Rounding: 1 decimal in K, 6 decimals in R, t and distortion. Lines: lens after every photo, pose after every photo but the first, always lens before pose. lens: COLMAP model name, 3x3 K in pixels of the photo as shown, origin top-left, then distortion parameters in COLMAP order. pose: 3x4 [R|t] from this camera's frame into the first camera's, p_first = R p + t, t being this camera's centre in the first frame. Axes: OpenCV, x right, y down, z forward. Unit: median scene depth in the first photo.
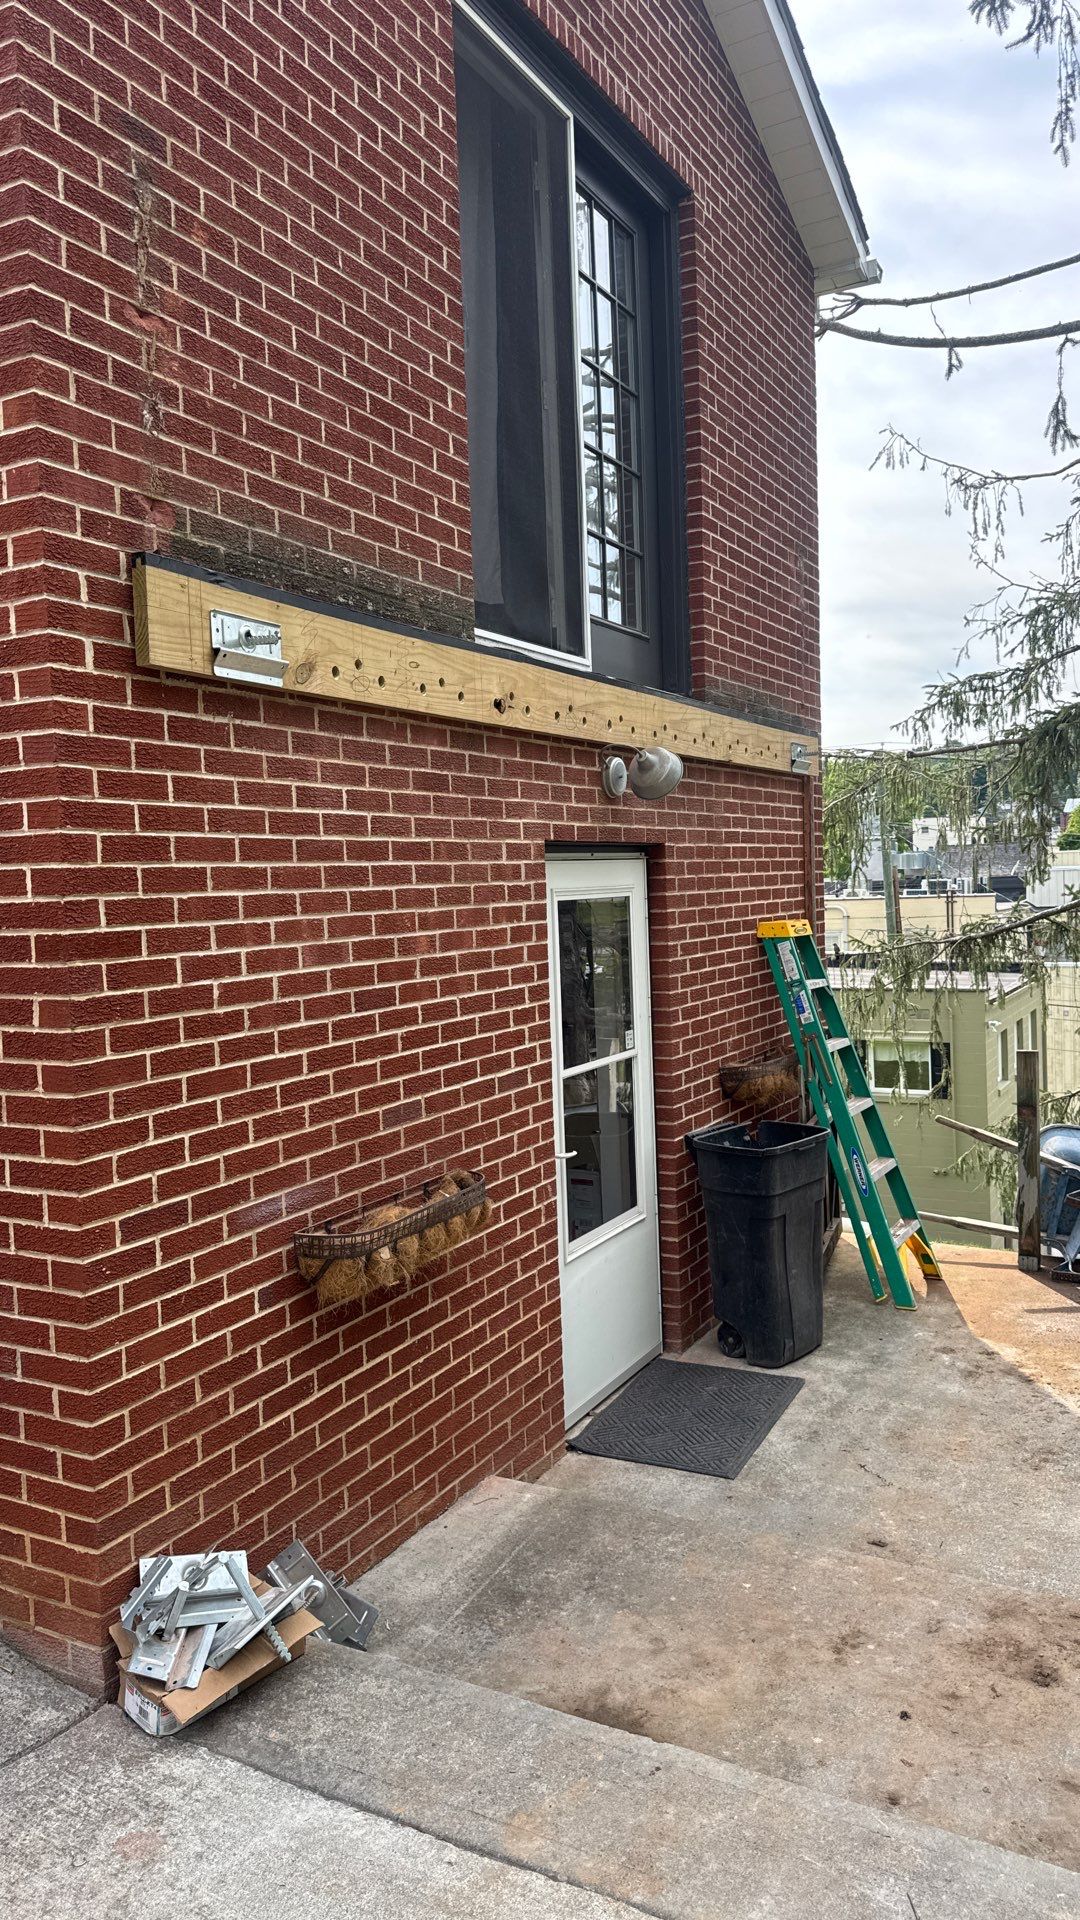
lens RADIAL K [[1352.3, 0, 526.1], [0, 1352.3, 935.7], [0, 0, 1]] dist [0.064071, -0.068579]
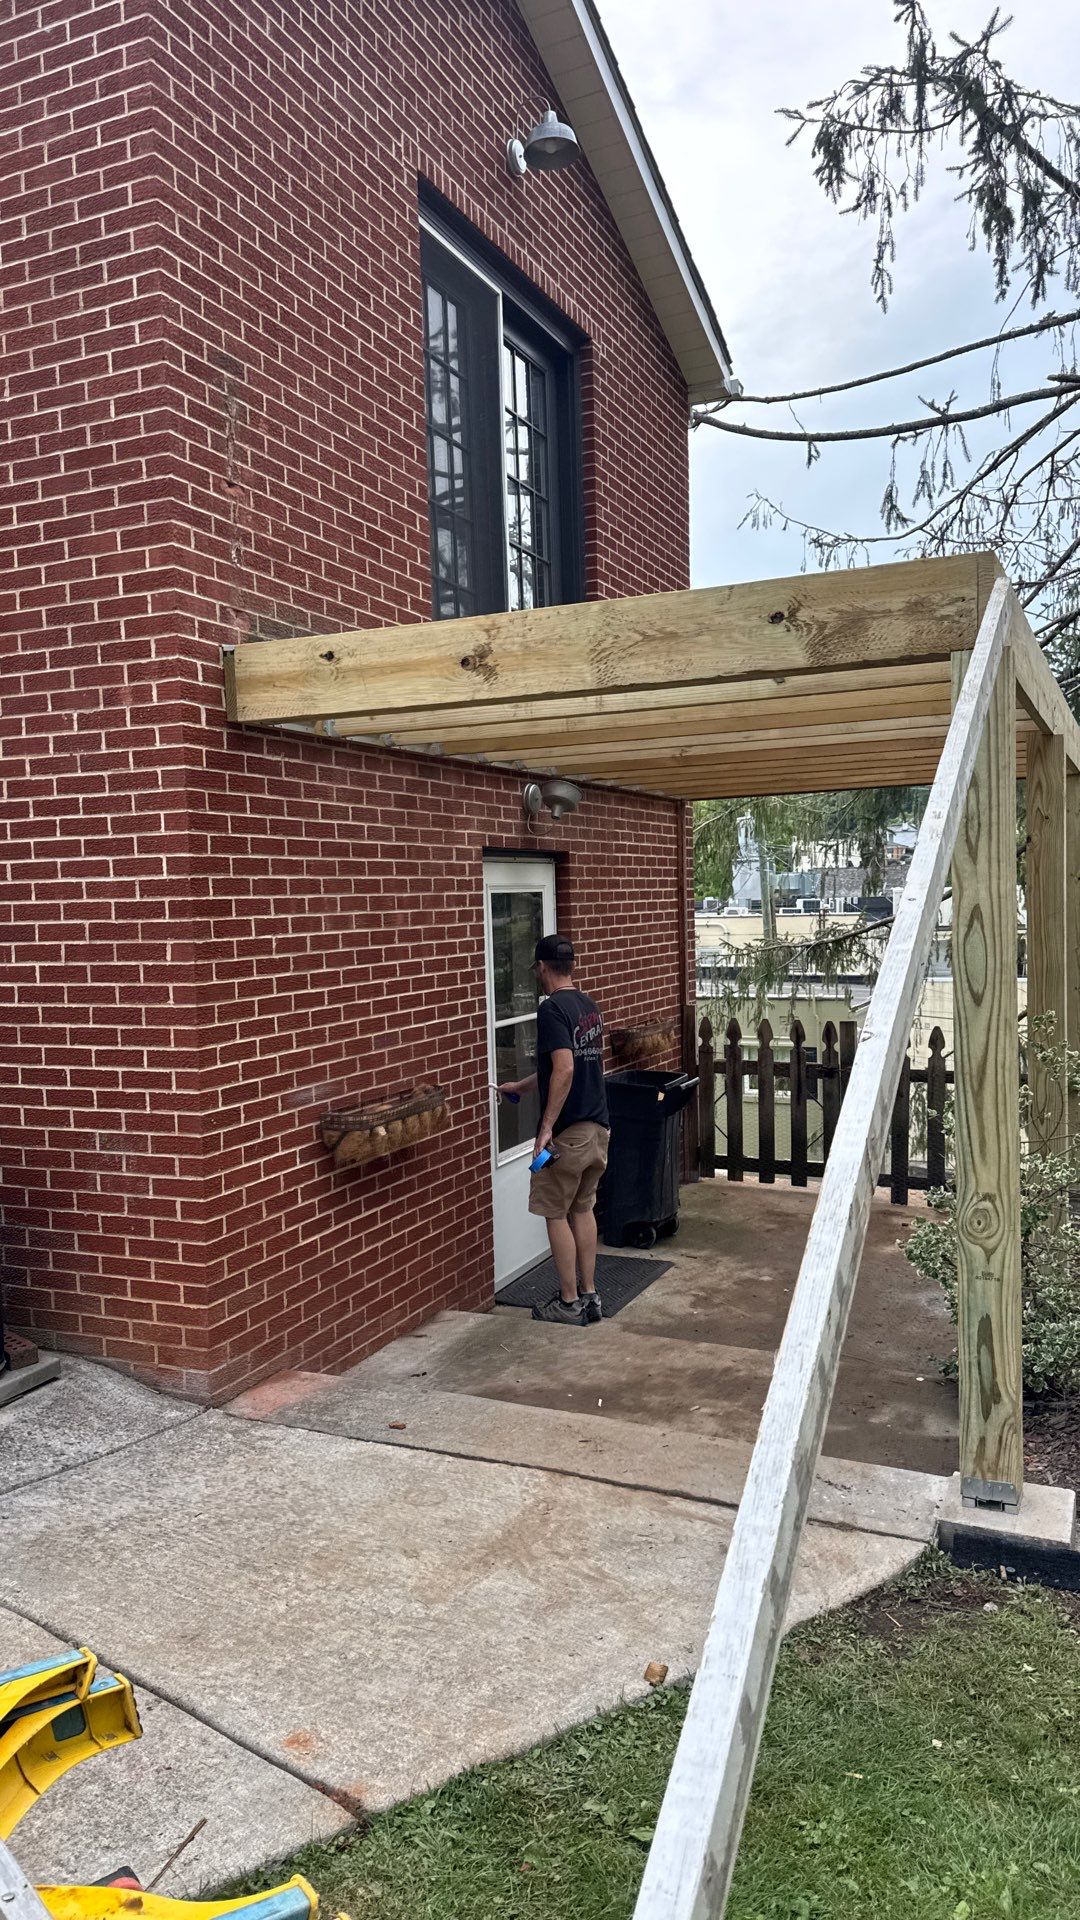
lens RADIAL K [[1352.3, 0, 534.6], [0, 1352.3, 962.4], [0, 0, 1]] dist [0.064071, -0.068579]
pose [[0.996000, 0.003348, 0.089296, -0.066591], [-0.003860, 0.999977, 0.005559, 0.044438], [-0.089275, -0.005882, 0.995990, -0.414533]]
